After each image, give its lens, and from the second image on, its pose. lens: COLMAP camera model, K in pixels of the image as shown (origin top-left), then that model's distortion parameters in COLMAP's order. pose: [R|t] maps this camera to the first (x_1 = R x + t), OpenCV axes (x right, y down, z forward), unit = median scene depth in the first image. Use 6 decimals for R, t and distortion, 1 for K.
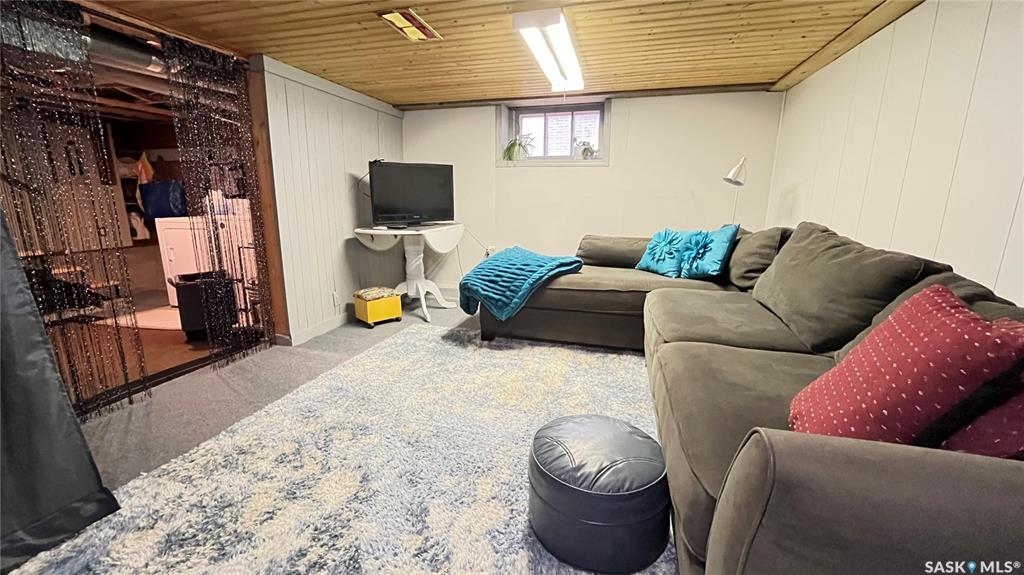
lens RADIAL K [[412.4, 0, 516.8], [0, 412.4, 286.4], [0, 0, 1]] dist [-0.003925, -0.000314]
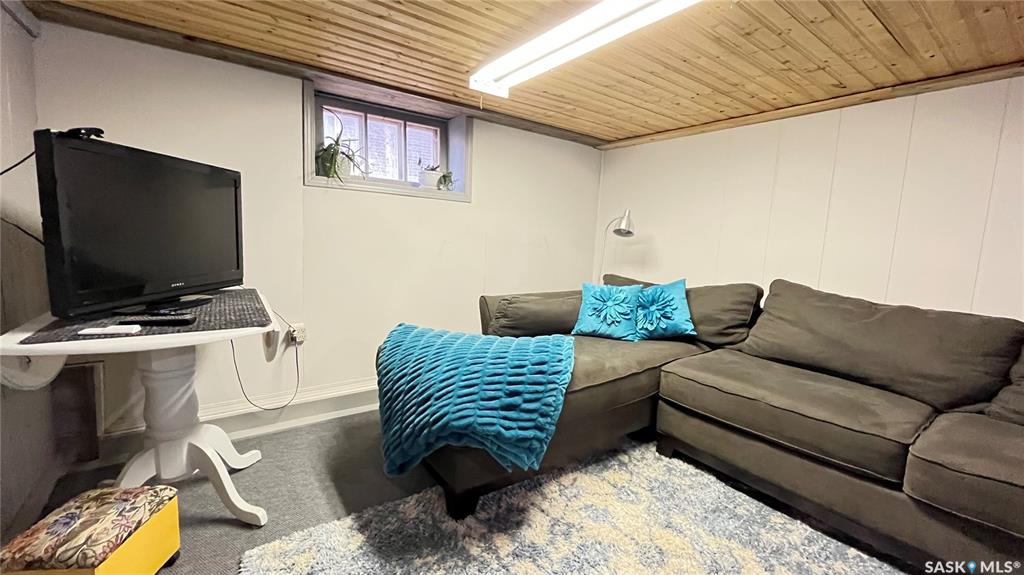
lens RADIAL K [[412.4, 0, 509.6], [0, 412.4, 285.1], [0, 0, 1]] dist [-0.003925, -0.000314]
pose [[0.640620, -0.067401, 0.764895, -0.453454], [0.120693, 0.992596, -0.013618, -0.160409], [-0.758314, 0.101041, 0.644012, 0.628718]]
